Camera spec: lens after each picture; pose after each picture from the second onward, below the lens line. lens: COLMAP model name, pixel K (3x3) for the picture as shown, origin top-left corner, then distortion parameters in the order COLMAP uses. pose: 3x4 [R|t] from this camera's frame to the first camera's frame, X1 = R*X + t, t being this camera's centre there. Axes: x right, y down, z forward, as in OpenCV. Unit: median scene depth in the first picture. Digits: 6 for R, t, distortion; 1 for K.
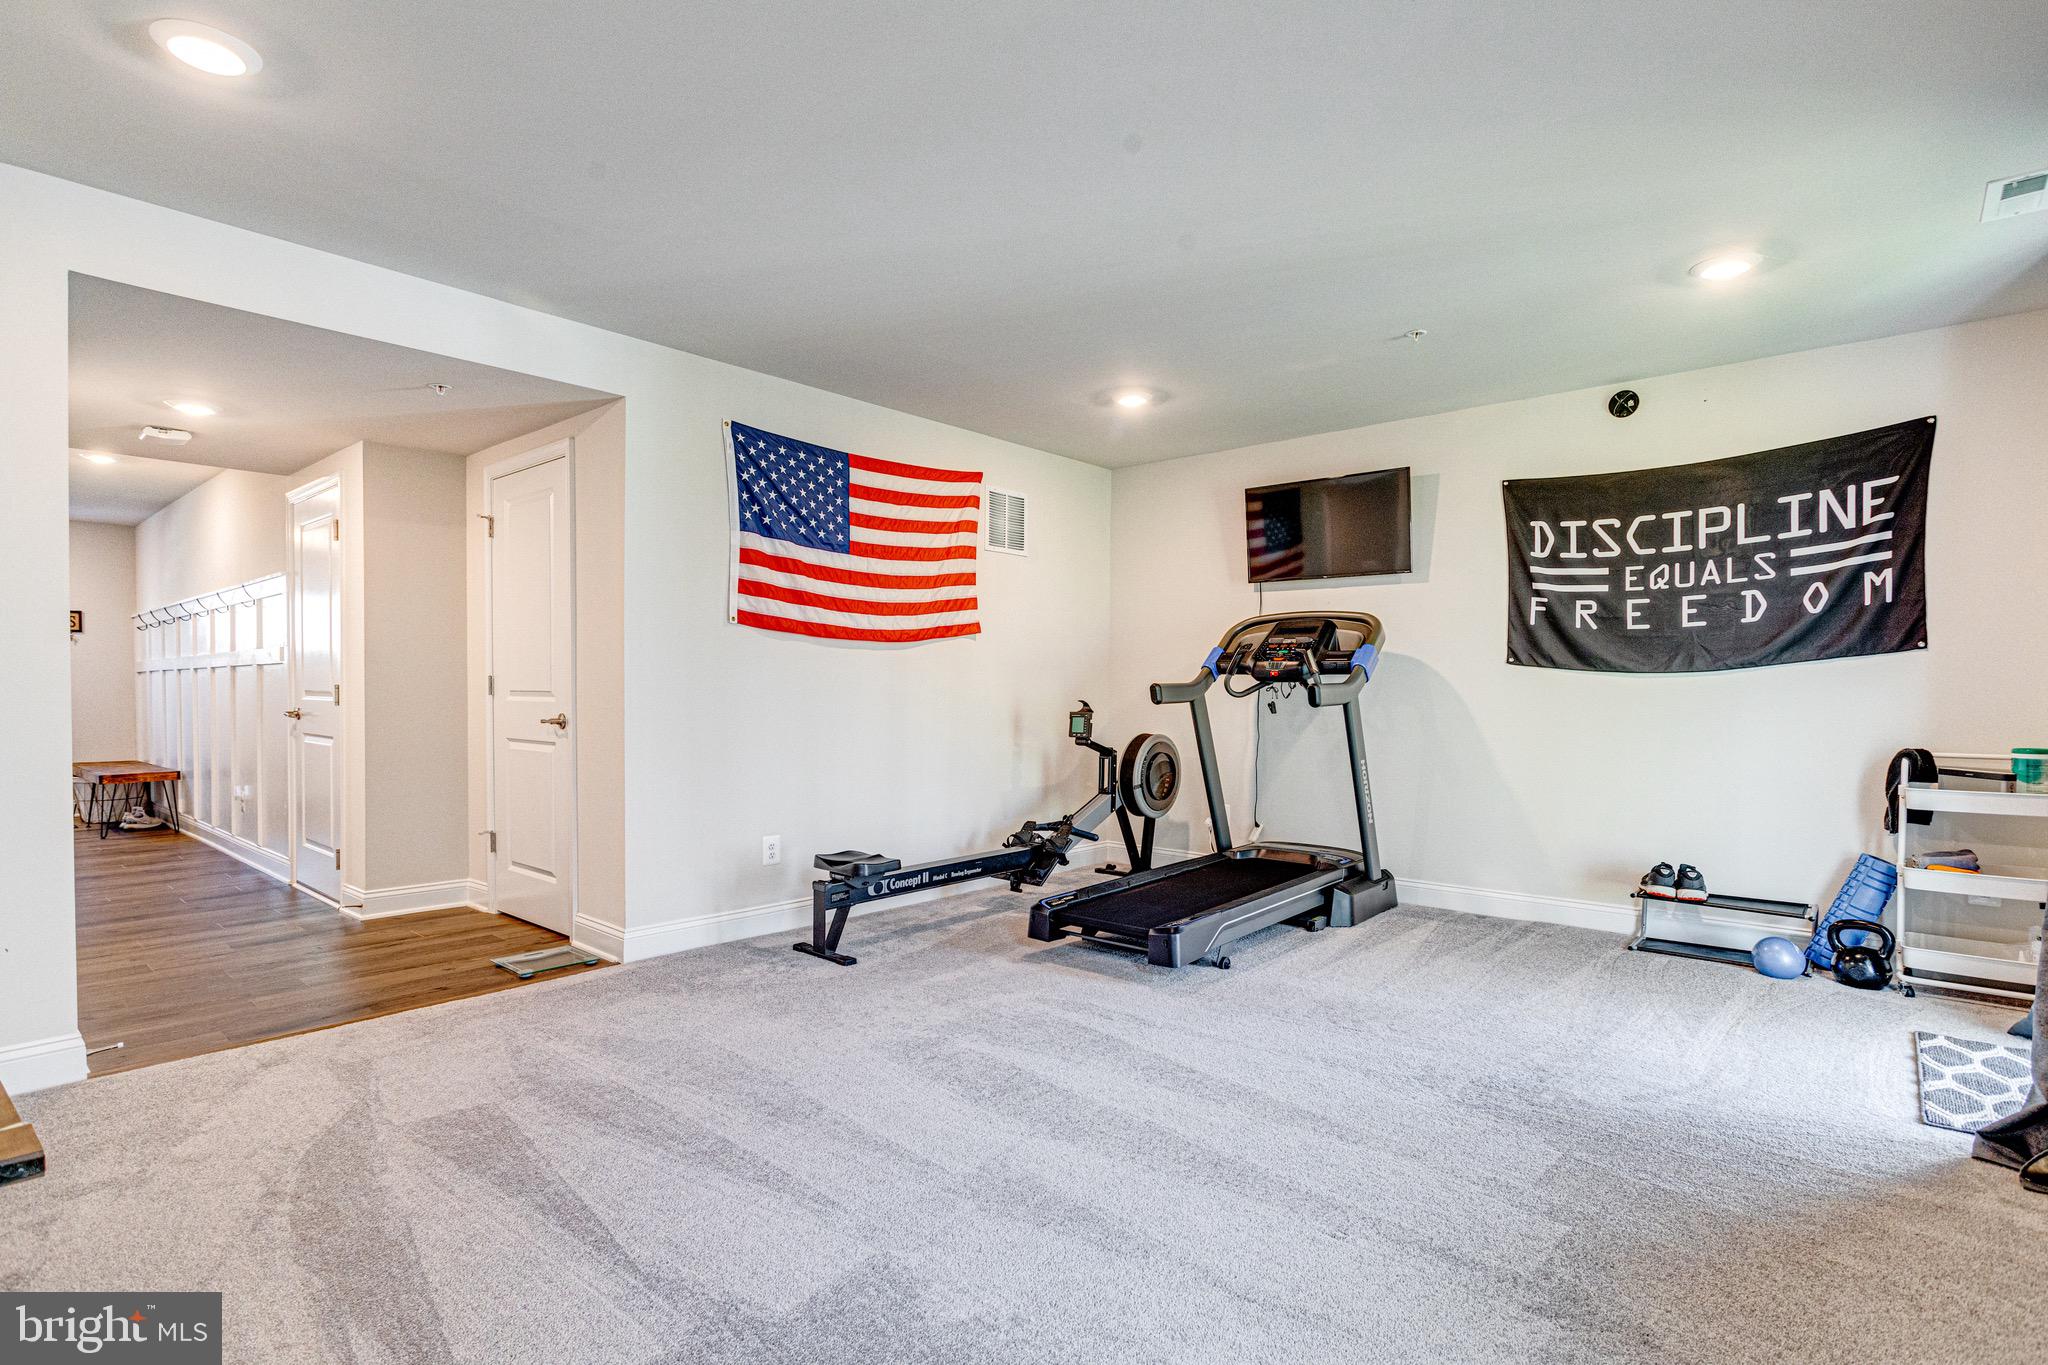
lens RADIAL K [[1045.2, 0, 1012.8], [0, 1045.2, 682.8], [0, 0, 1]] dist [0.001141, 0.005065]
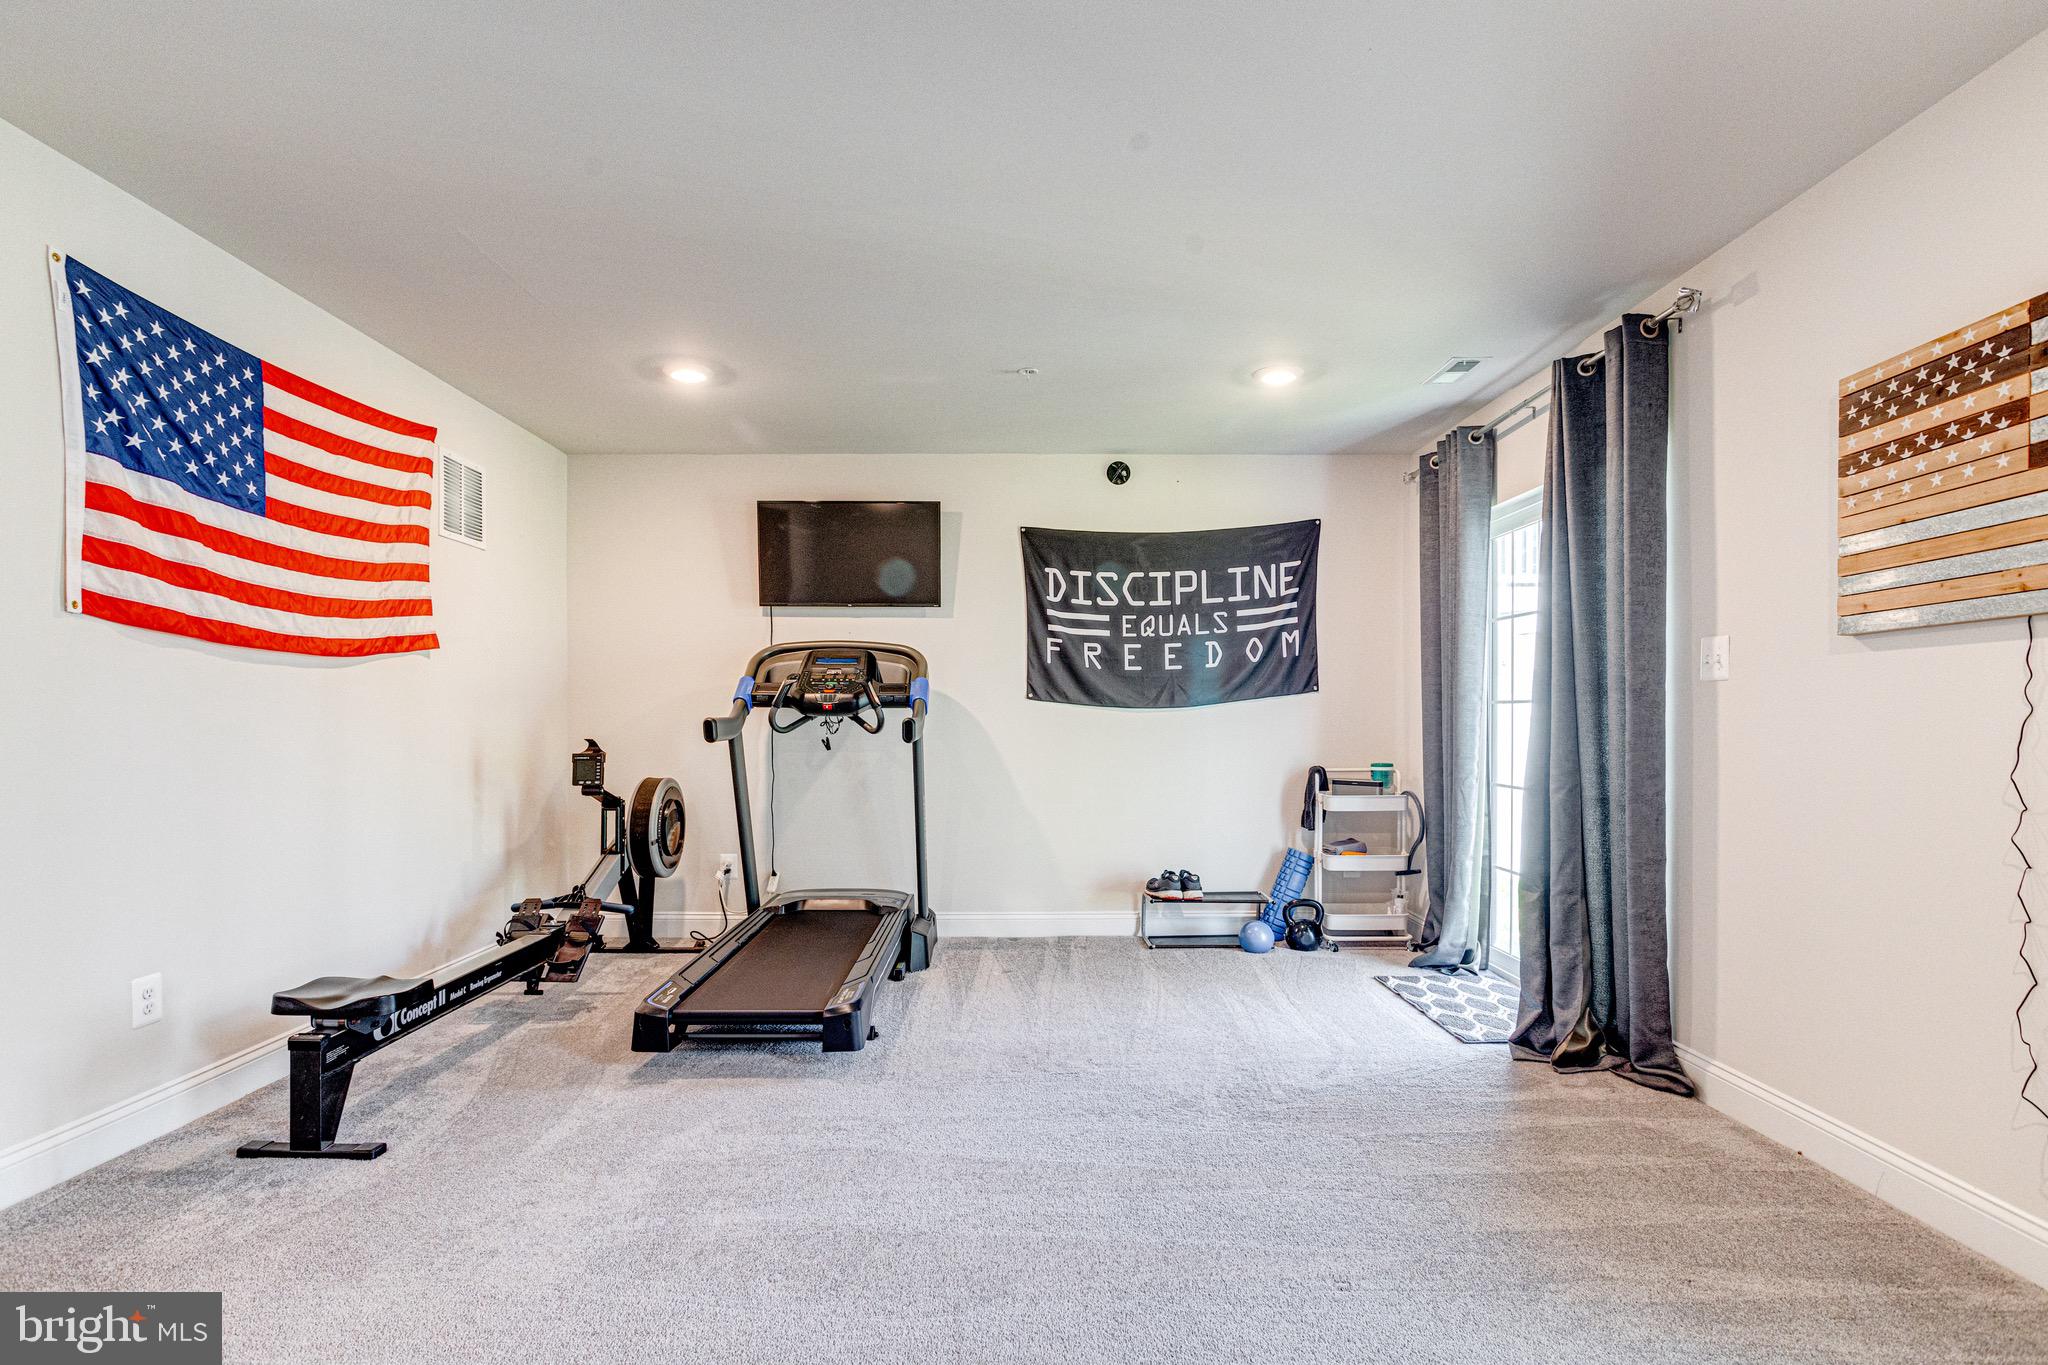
lens RADIAL K [[1045.2, 0, 1029.9], [0, 1045.2, 711.0], [0, 0, 1]] dist [0.001141, 0.005065]
pose [[0.736935, 0.003143, 0.675956, -0.264607], [0.000007, 0.999989, -0.004658, -0.000709], [-0.675964, 0.003437, 0.736927, 0.224687]]
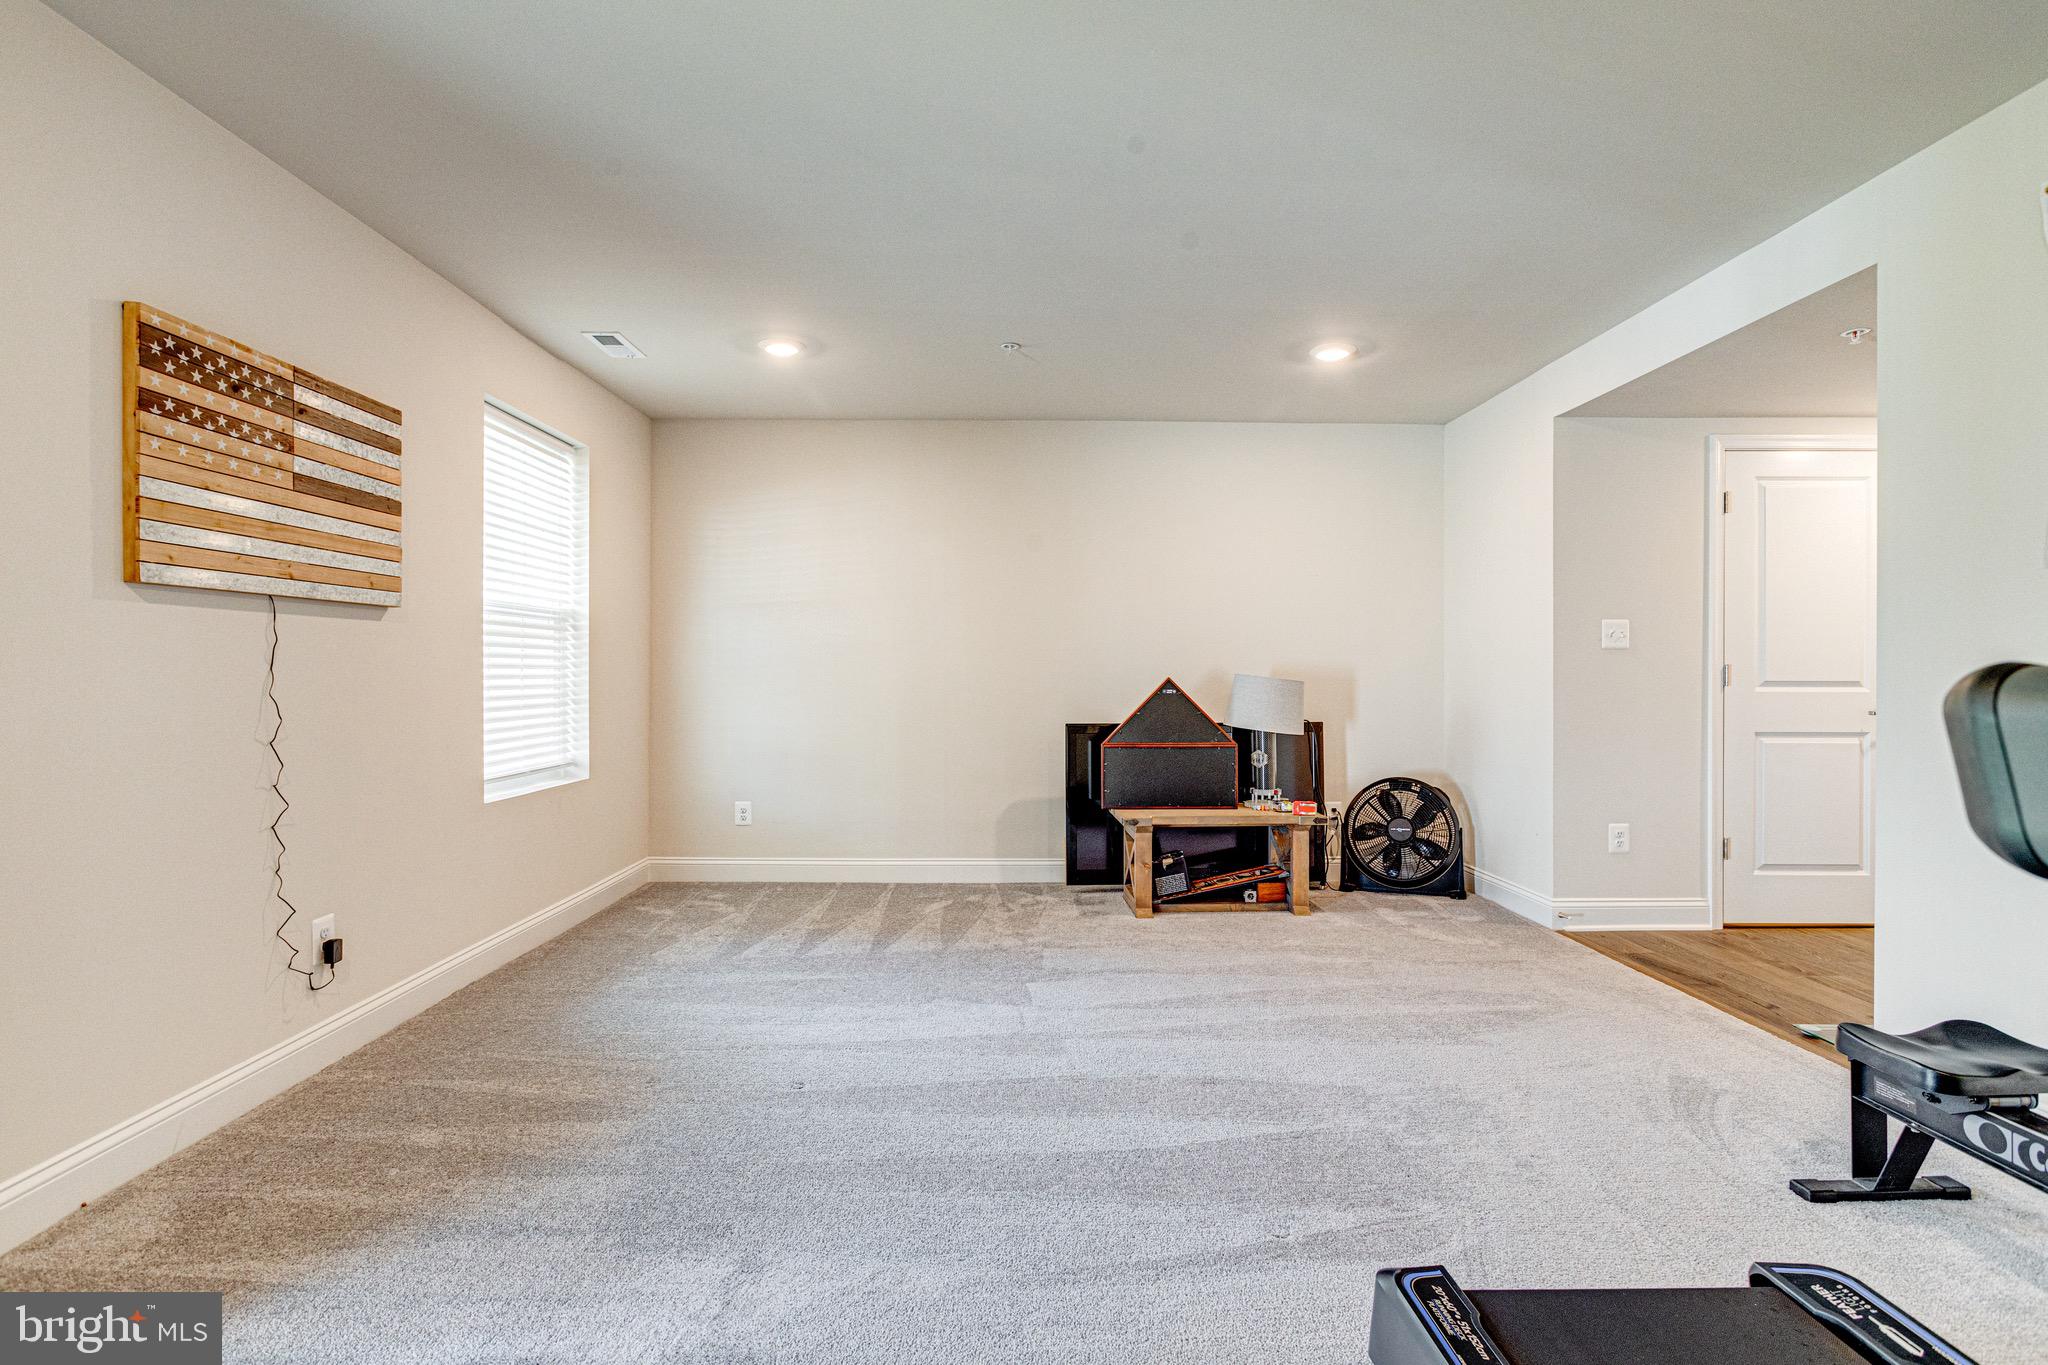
lens RADIAL K [[1045.2, 0, 1023.7], [0, 1045.2, 683.0], [0, 0, 1]] dist [0.001141, 0.005065]
pose [[-0.731603, 0.004445, -0.681716, 0.529162], [-0.001493, 0.999966, 0.008122, 0.000803], [0.681729, 0.006960, -0.731572, 1.080082]]
